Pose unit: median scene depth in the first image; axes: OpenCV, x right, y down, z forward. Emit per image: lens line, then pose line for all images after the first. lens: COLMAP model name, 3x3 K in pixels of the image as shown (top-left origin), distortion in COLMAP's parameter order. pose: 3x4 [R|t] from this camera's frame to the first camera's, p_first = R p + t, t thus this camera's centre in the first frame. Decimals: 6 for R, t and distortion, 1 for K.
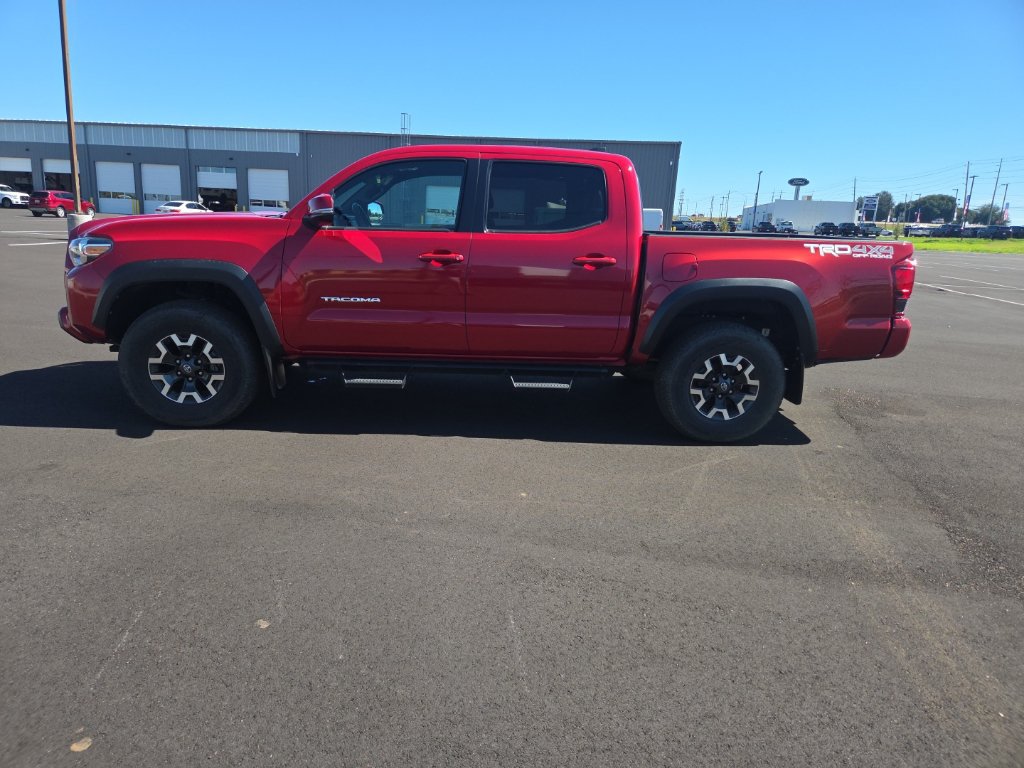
lens RADIAL K [[688.3, 0, 492.1], [0, 688.3, 380.0], [0, 0, 1]] dist [0.078590, -0.068451]
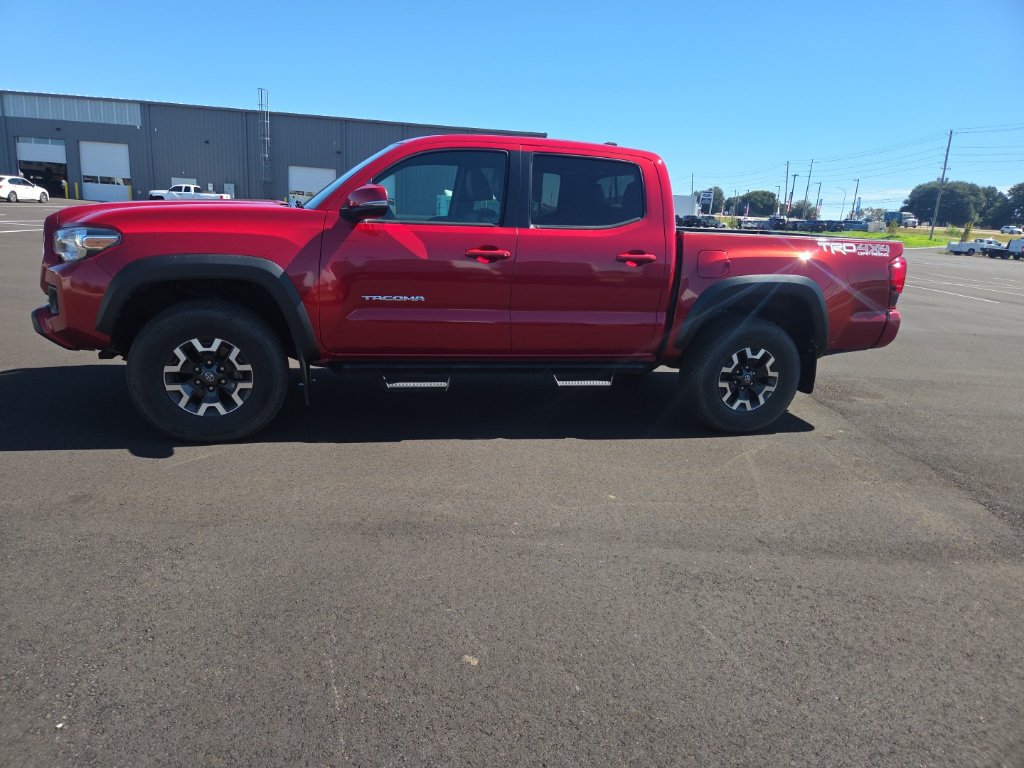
lens RADIAL K [[691.9, 0, 492.3], [0, 691.9, 377.6], [0, 0, 1]] dist [0.078665, -0.071774]
pose [[0.979795, -0.028959, 0.197895, -0.253971], [0.026066, 0.999512, 0.017210, -0.020915], [-0.198297, -0.011704, 0.980072, 0.050227]]
